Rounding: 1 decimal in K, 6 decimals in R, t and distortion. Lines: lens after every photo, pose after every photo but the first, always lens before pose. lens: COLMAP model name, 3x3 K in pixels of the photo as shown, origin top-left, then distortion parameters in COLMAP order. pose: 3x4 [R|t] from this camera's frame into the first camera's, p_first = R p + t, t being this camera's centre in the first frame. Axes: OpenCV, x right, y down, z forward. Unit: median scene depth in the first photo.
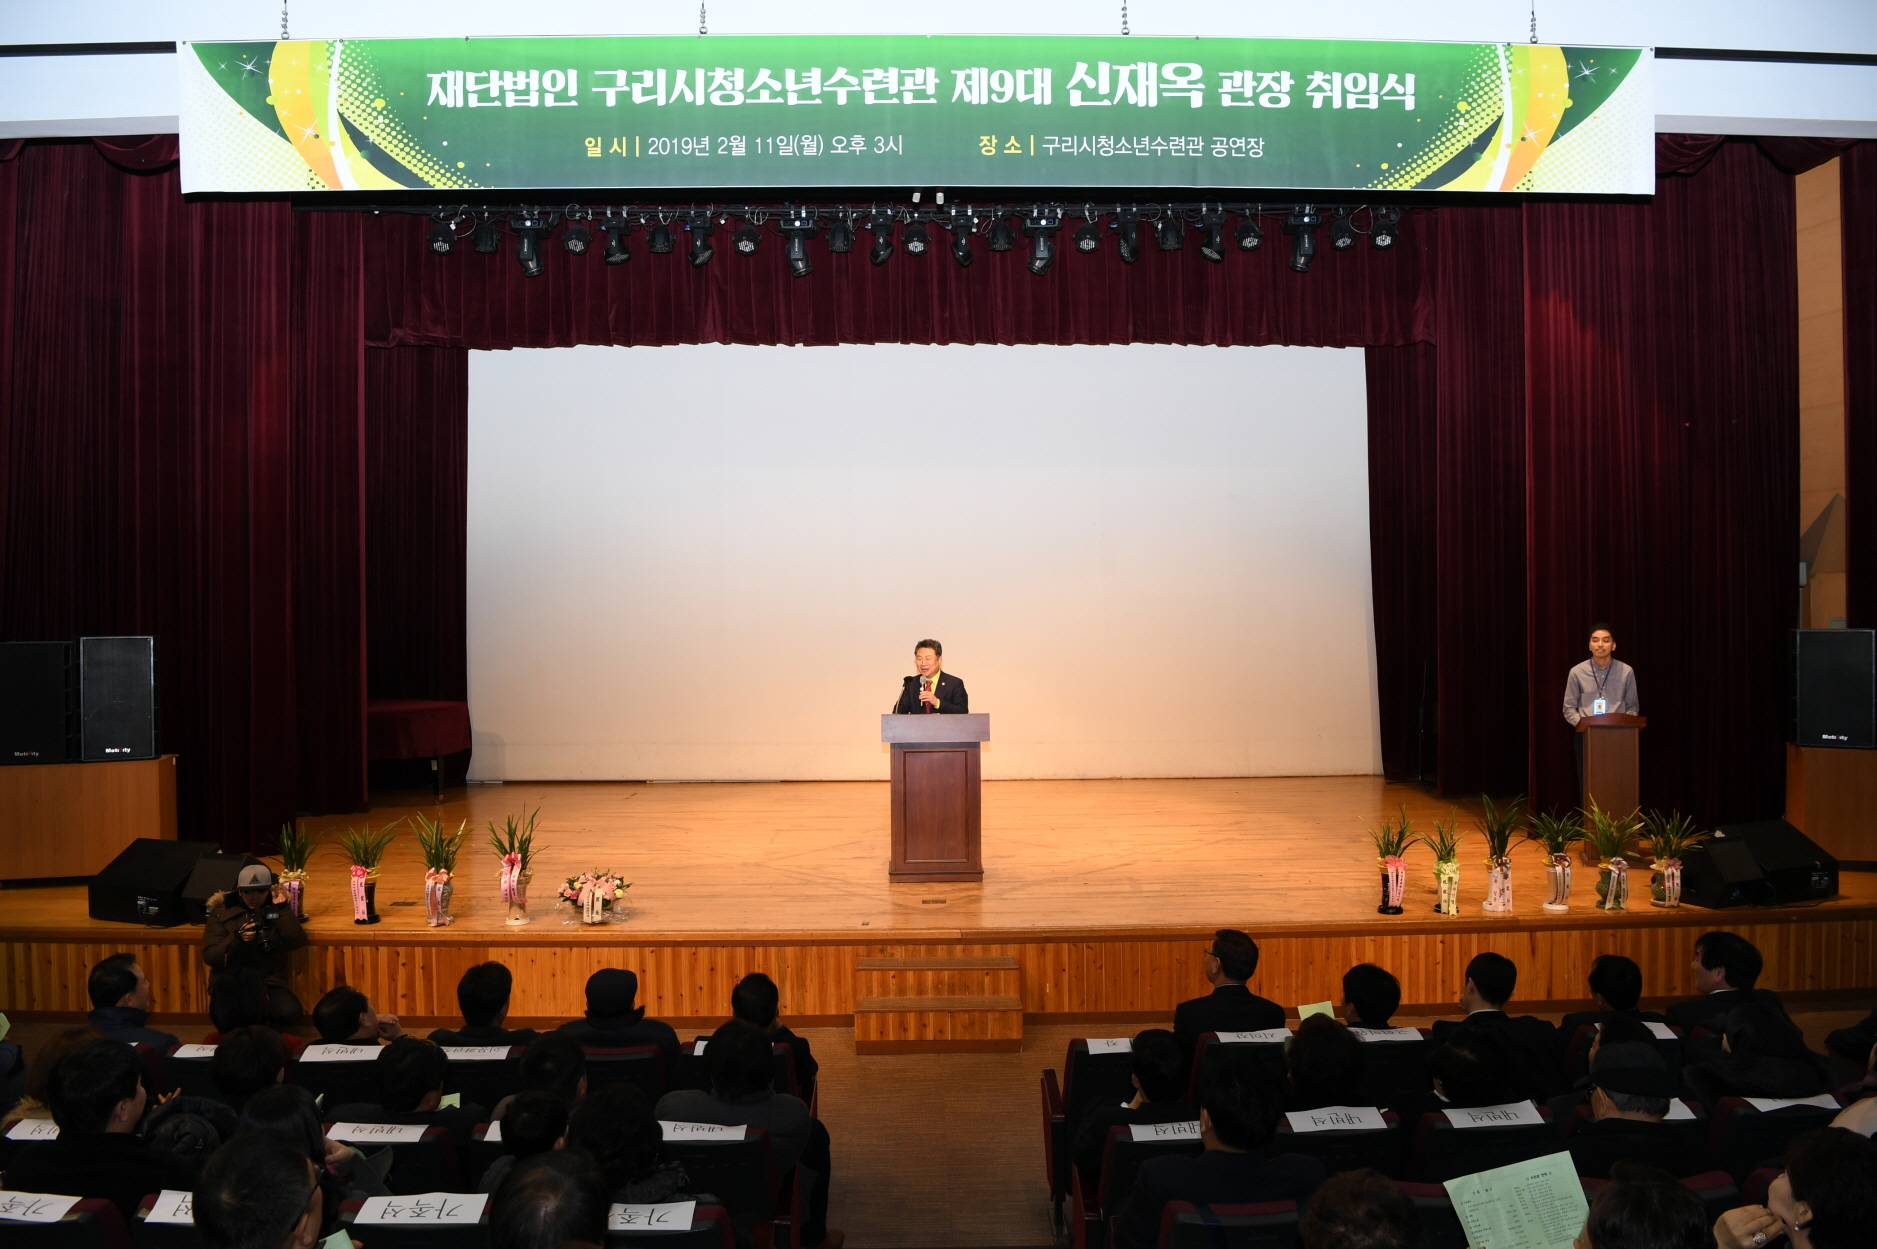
lens RADIAL K [[1289.2, 0, 935.3], [0, 1289.2, 617.8], [0, 0, 1]] dist [-0.068009, 0.005100]
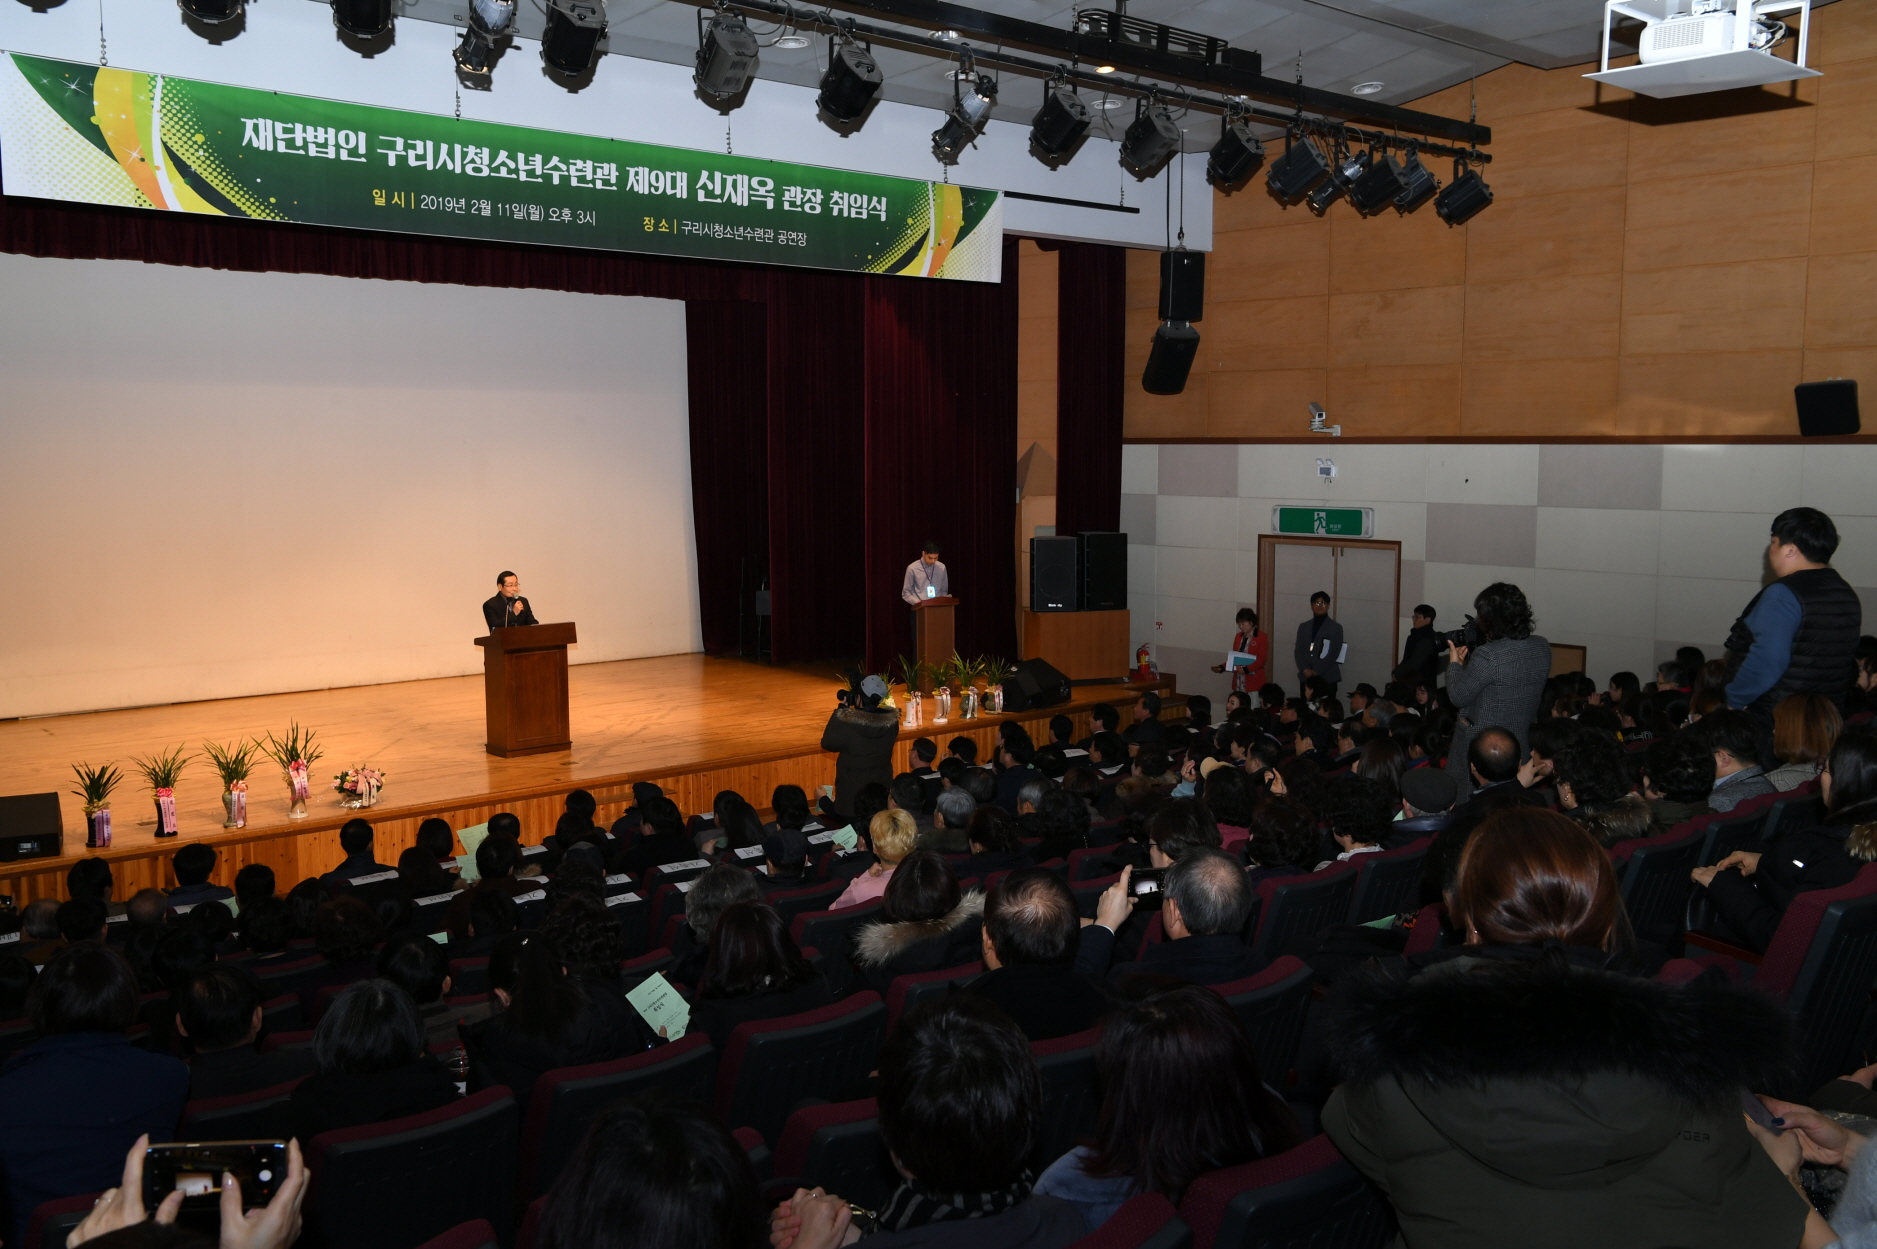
lens RADIAL K [[1676.9, 0, 942.2], [0, 1676.9, 624.7], [0, 0, 1]] dist [-0.021208, 0.045849]
pose [[0.761110, -0.064383, 0.645419, -0.937041], [0.002017, 0.995292, 0.096905, -0.106275], [-0.648619, -0.072454, 0.757656, -0.651504]]
